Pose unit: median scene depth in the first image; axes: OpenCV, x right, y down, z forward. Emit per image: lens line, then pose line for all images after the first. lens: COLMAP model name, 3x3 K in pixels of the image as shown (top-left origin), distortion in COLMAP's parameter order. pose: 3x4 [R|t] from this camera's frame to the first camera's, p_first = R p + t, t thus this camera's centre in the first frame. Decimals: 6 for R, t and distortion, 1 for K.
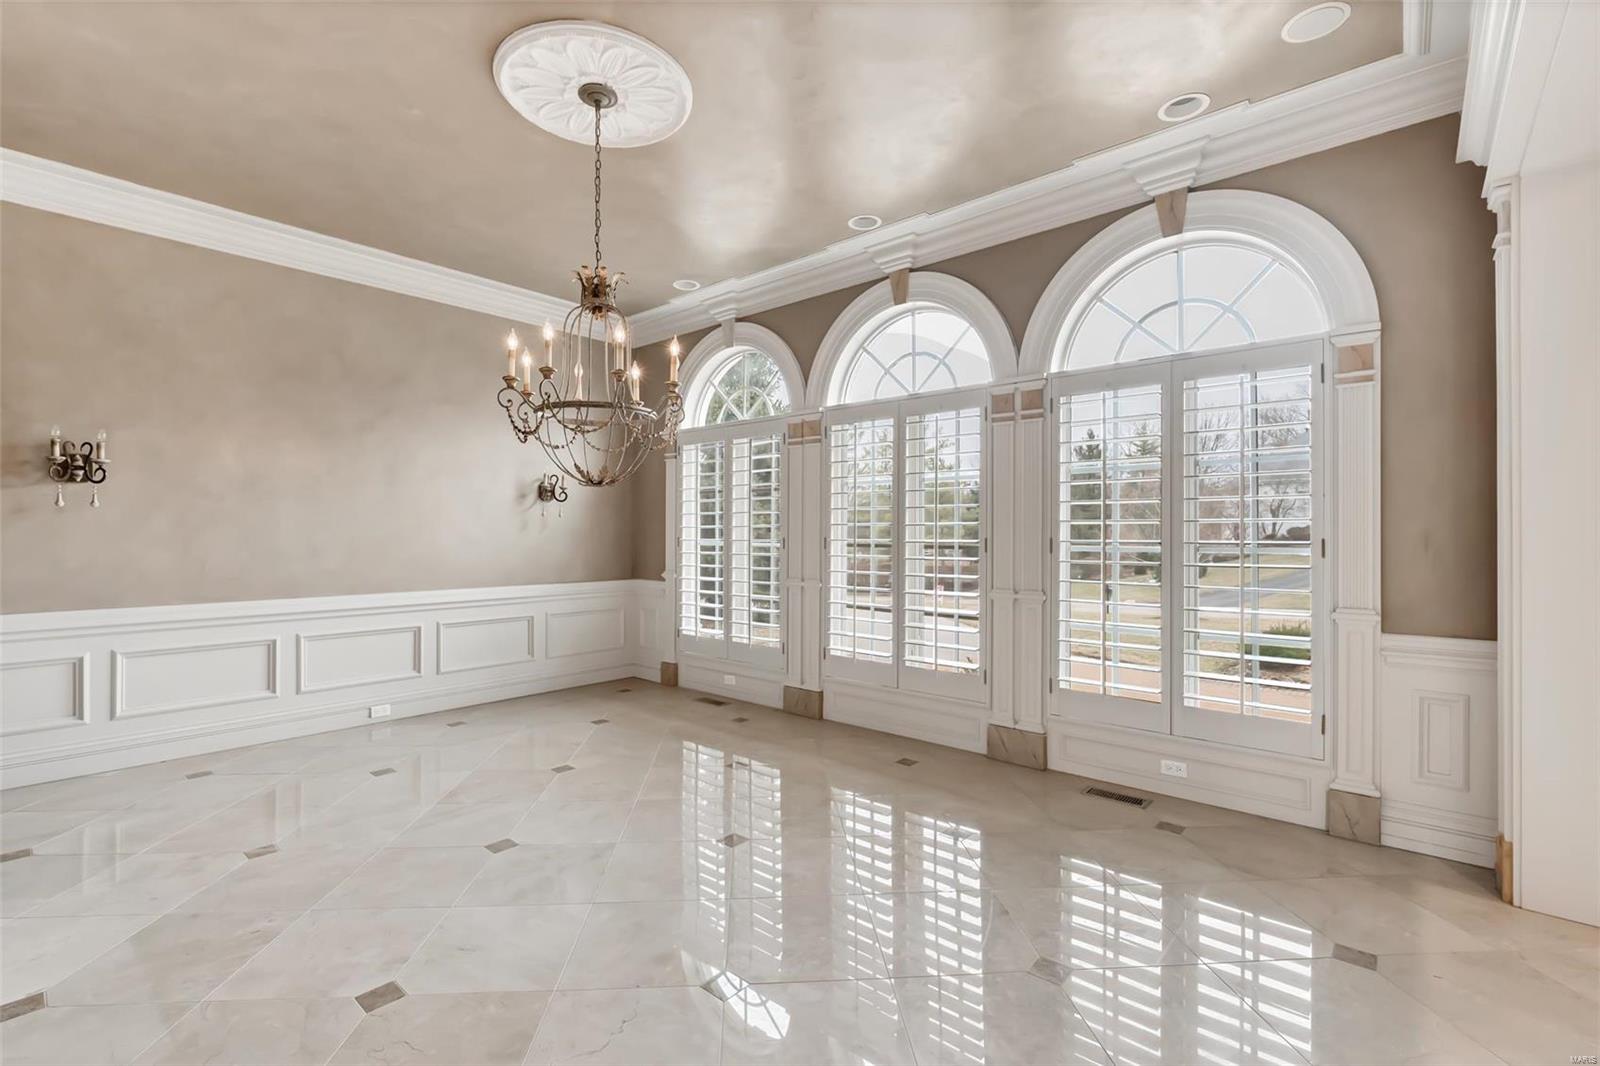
lens RADIAL K [[717.5, 0, 805.8], [0, 717.5, 534.6], [0, 0, 1]] dist [-0.004631, 0.001040]
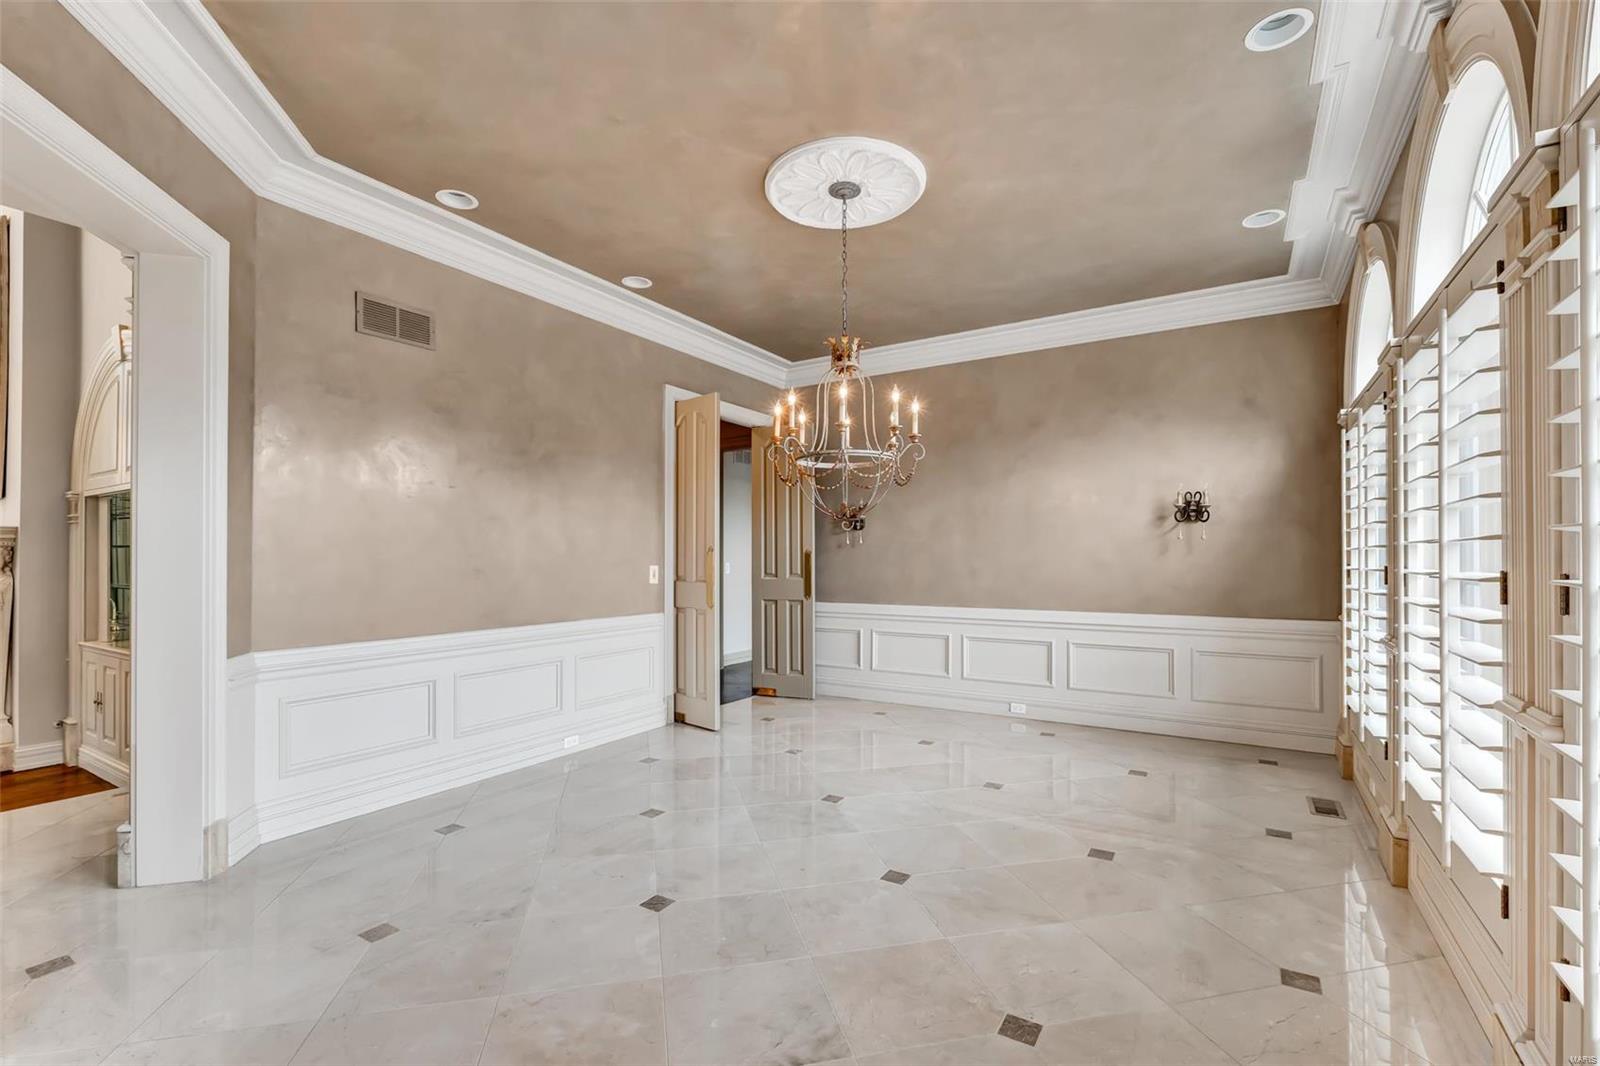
lens RADIAL K [[717.5, 0, 806.5], [0, 717.5, 542.6], [0, 0, 1]] dist [-0.004631, 0.001040]
pose [[0.124338, -0.029580, -0.991799, 0.529082], [-0.001348, 0.999550, -0.029980, 0.006797], [0.992239, 0.005065, 0.124242, 0.482291]]
